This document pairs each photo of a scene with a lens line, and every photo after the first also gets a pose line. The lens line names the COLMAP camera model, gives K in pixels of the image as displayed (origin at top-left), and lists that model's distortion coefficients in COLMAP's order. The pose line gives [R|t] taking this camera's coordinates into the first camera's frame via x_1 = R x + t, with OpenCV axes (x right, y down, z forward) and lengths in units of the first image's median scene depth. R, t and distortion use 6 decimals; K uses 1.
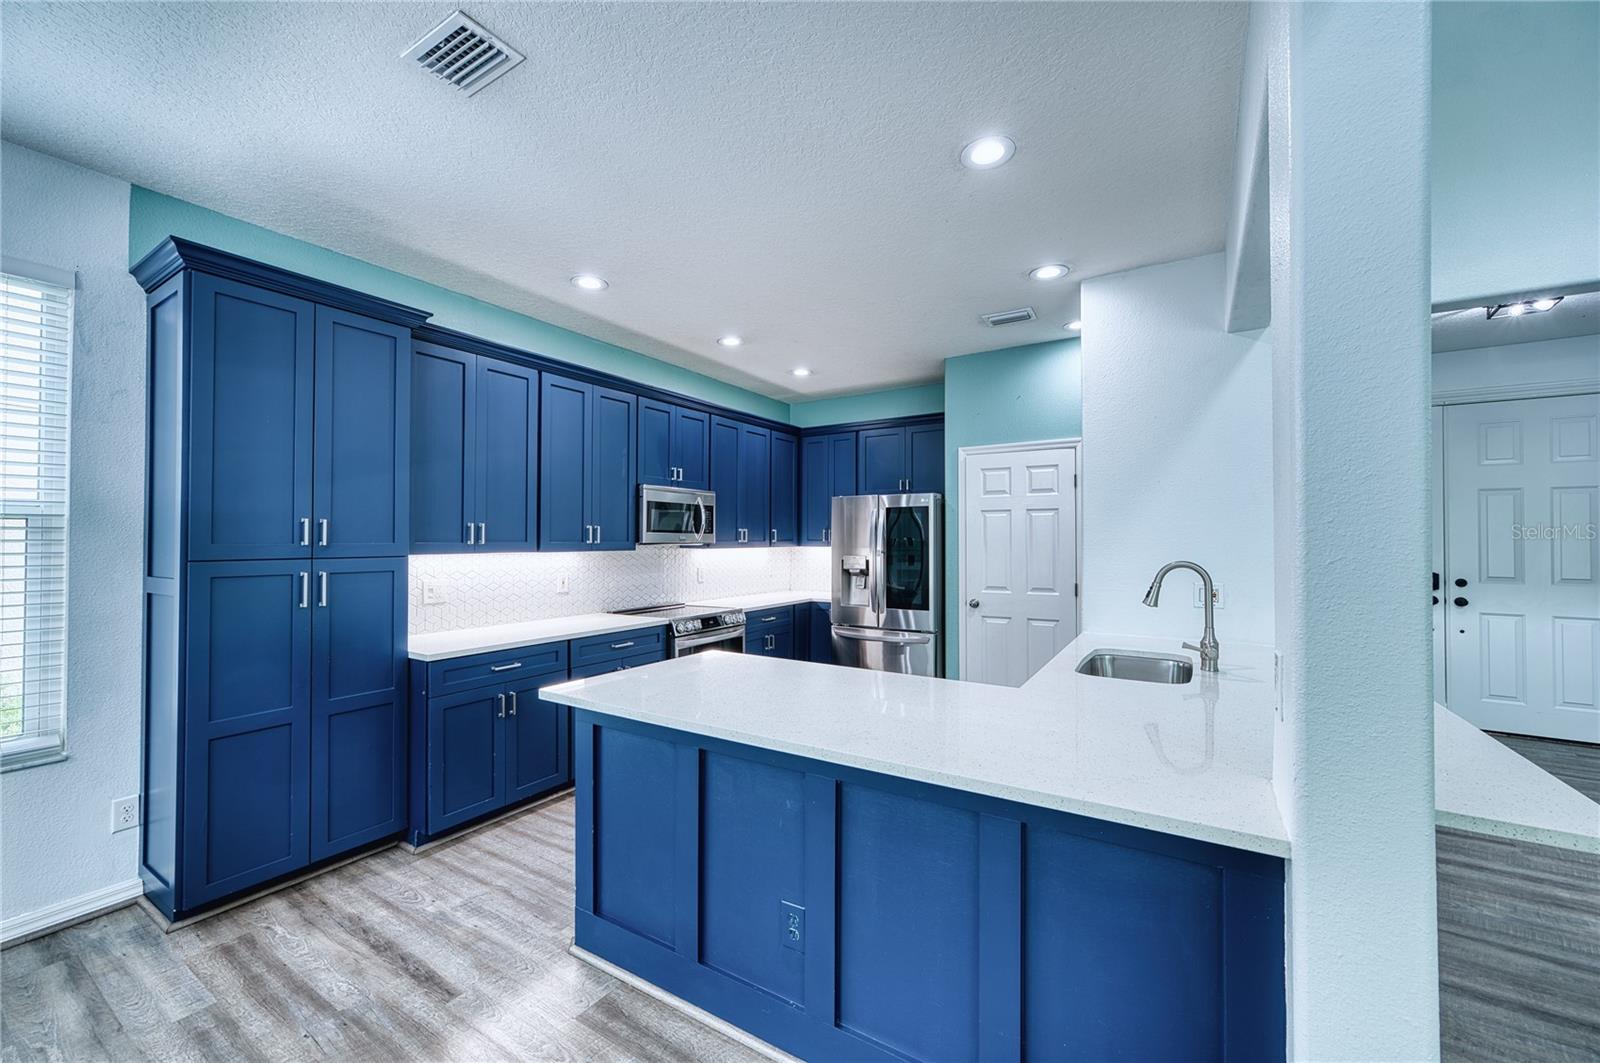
lens RADIAL K [[634.6, 0, 798.5], [0, 634.6, 528.0], [0, 0, 1]] dist [-0.000955, 0.000486]
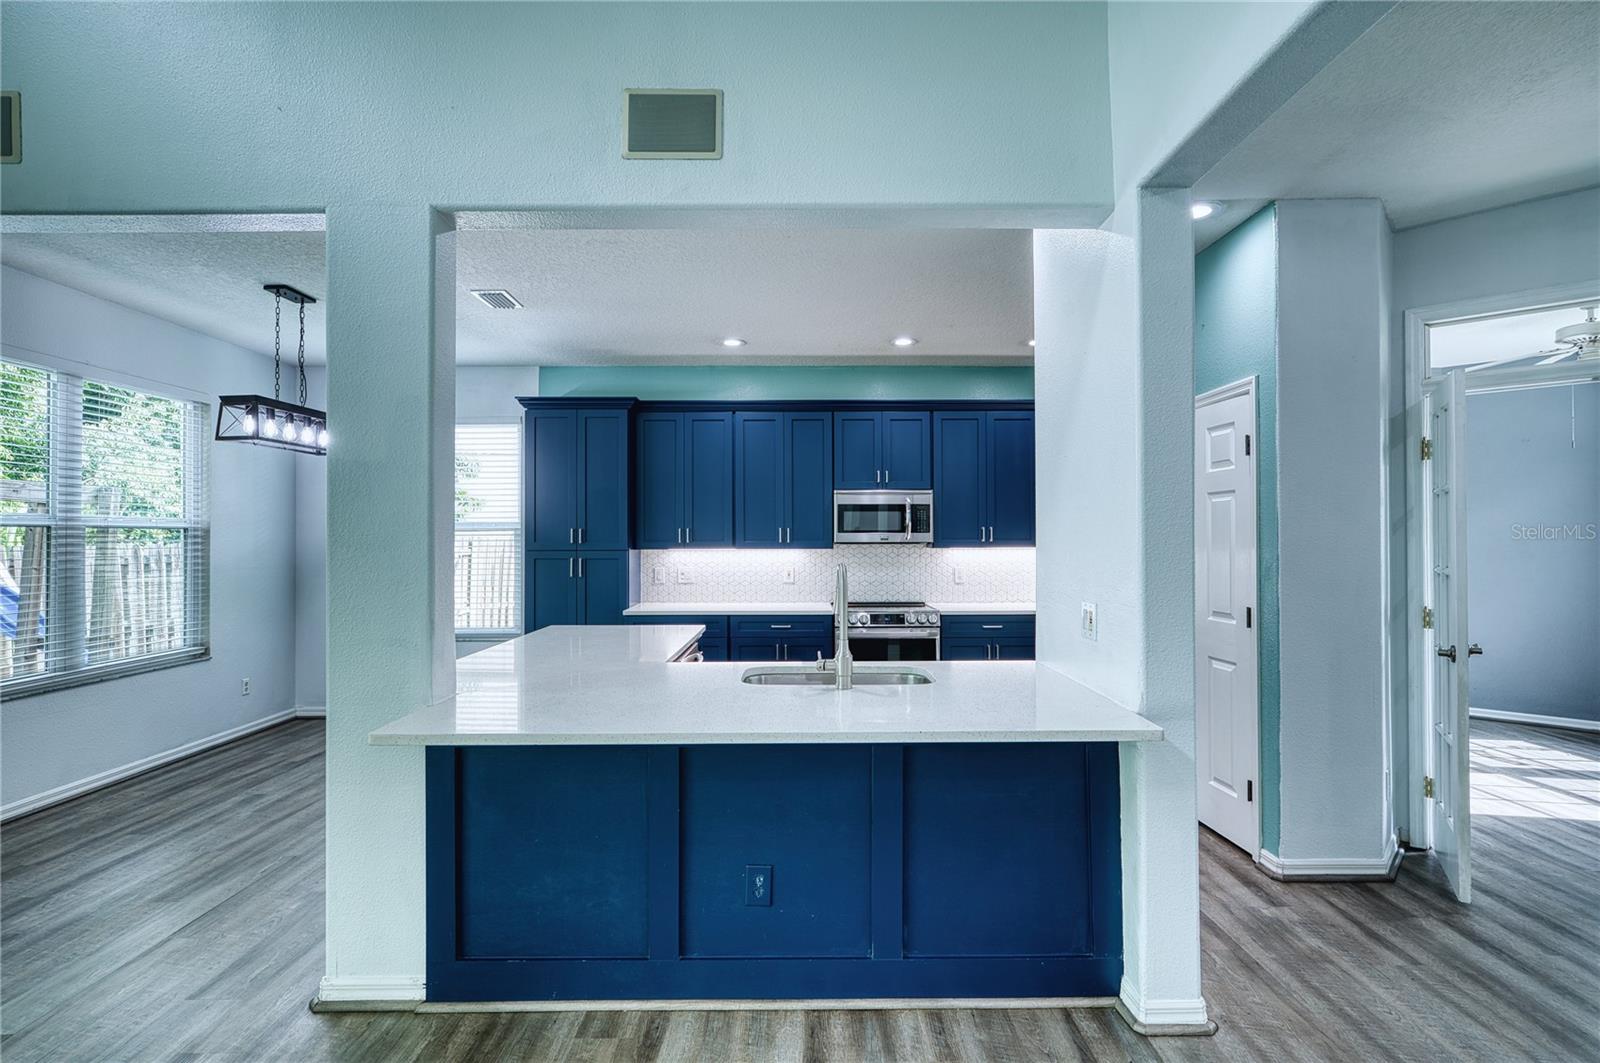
lens RADIAL K [[760.1, 0, 800.0], [0, 760.1, 531.5], [0, 0, 1]] dist [-0.004216, -0.000225]
pose [[0.541087, -0.010004, -0.840907, 0.918348], [0.017307, 0.999850, -0.000759, 0.004937], [0.840789, -0.014143, 0.541179, 0.235513]]
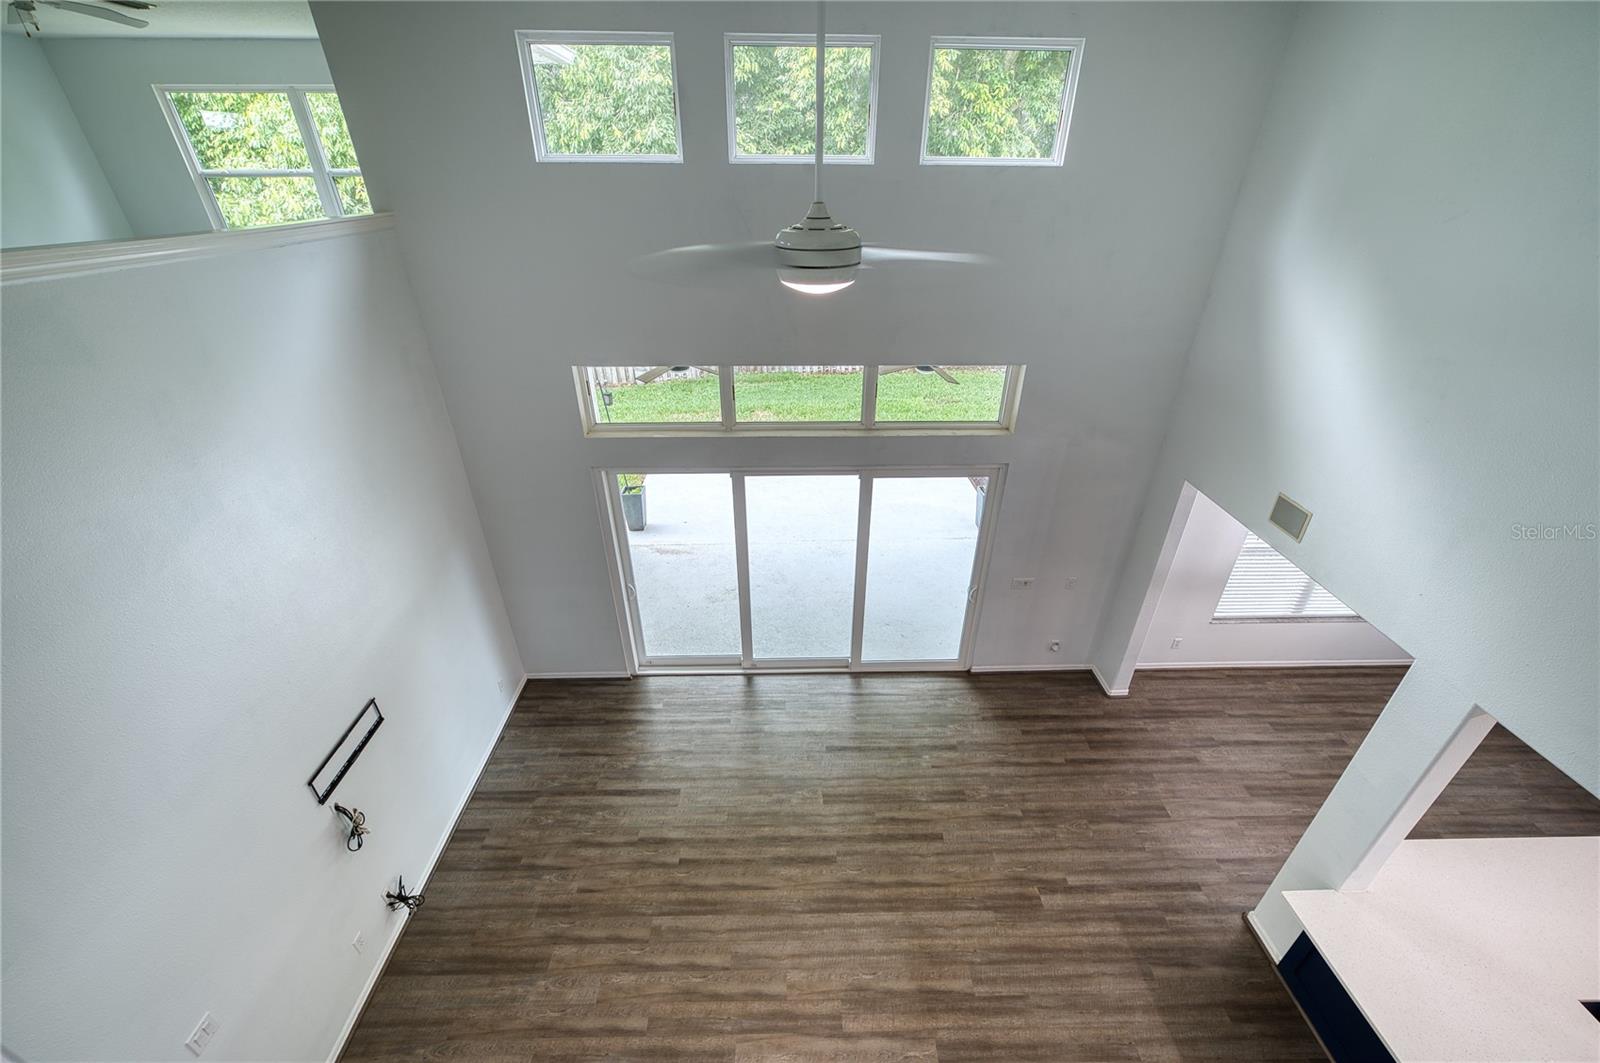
lens RADIAL K [[630.9, 0, 800.0], [0, 630.9, 531.5], [0, 0, 1]] dist [-0.003594, 0.000006]
pose [[-0.830828, 0.277887, -0.482187, 1.250883], [0.006754, 0.871387, 0.490549, -0.803364], [0.556489, 0.404305, -0.725849, 0.328688]]
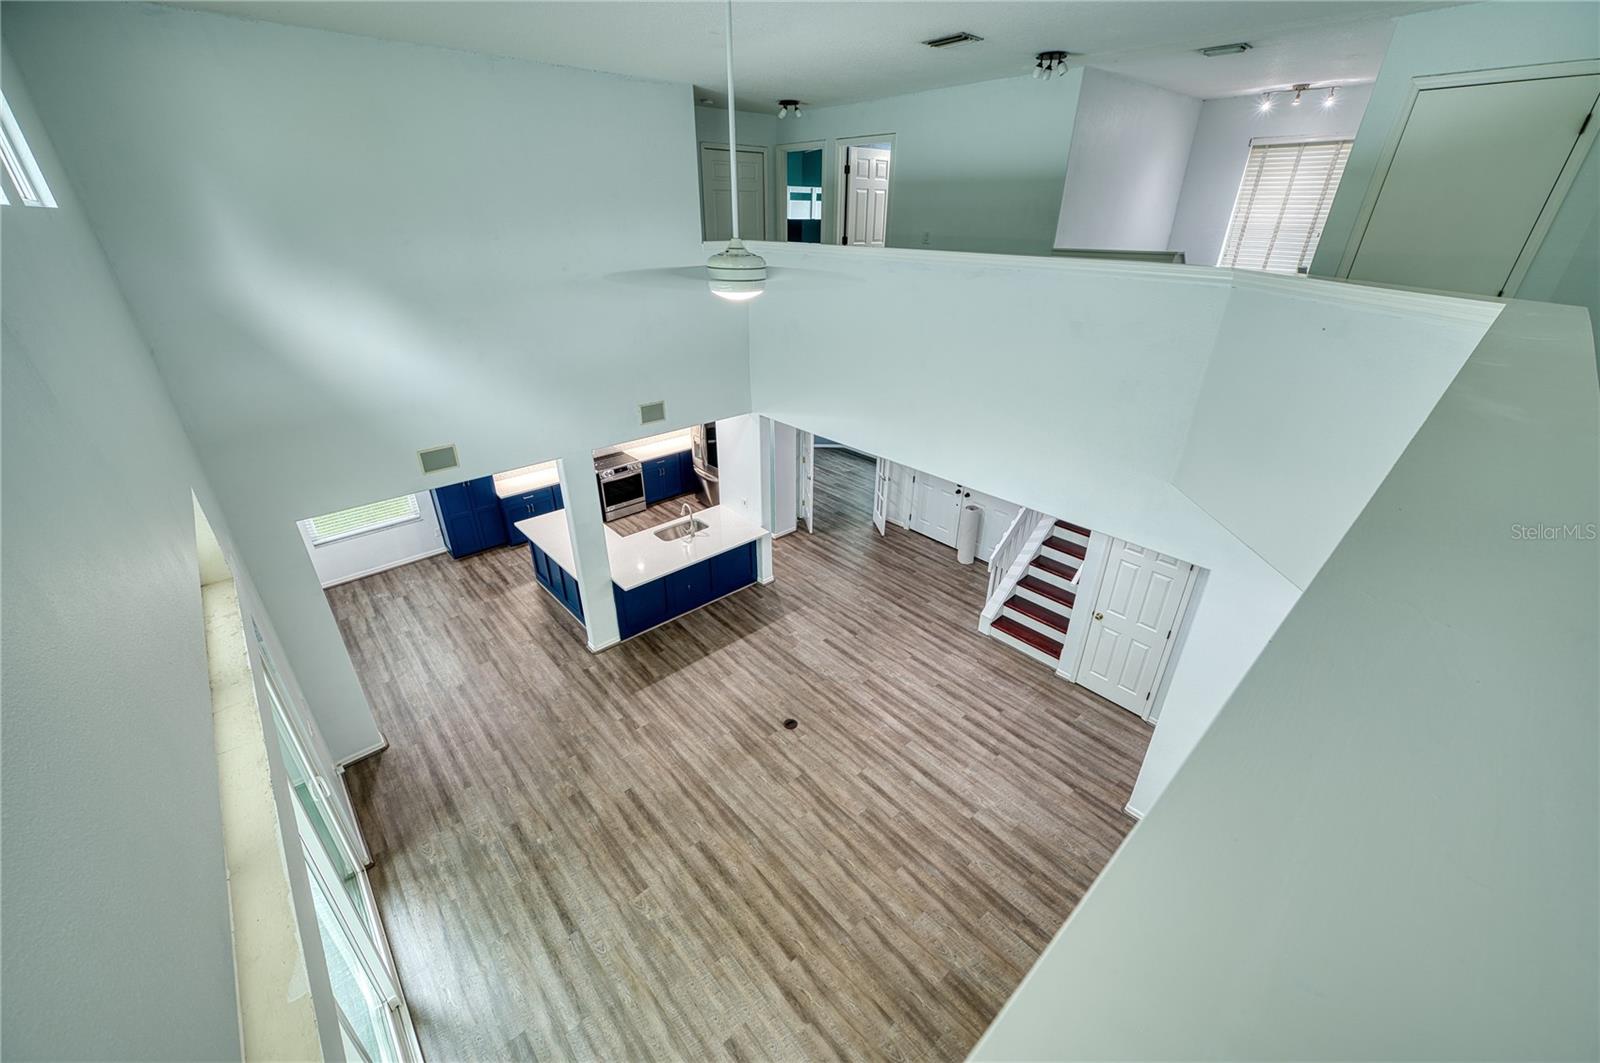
lens RADIAL K [[634.6, 0, 798.5], [0, 634.6, 528.0], [0, 0, 1]] dist [-0.000955, 0.000486]
pose [[0.962549, 0.124678, -0.240737, 1.216115], [0.000247, 0.887574, 0.460666, -0.832109], [0.271106, -0.443473, 0.854303, -1.041176]]
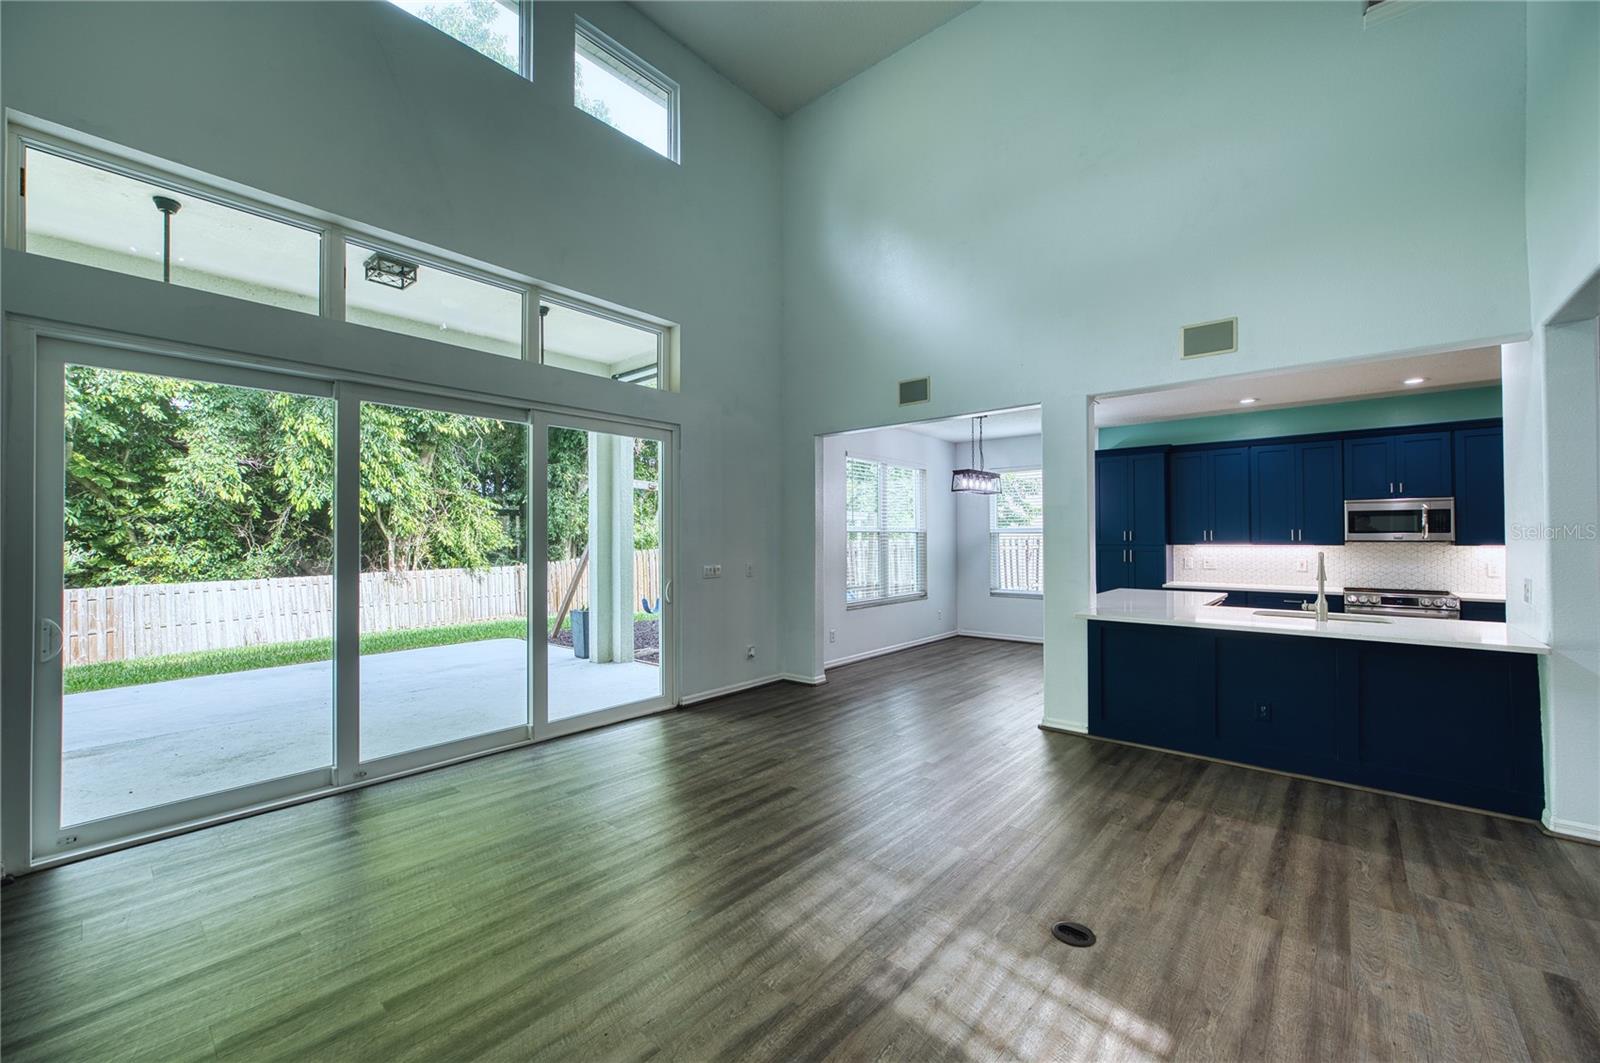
lens RADIAL K [[631.0, 0, 797.0], [0, 631.0, 529.1], [0, 0, 1]] dist [-0.002505, 0.000167]
pose [[-0.144071, -0.015158, -0.989451, 1.469886], [0.018128, 0.999674, -0.017954, 0.000956], [0.989401, -0.020523, -0.143749, -0.040843]]
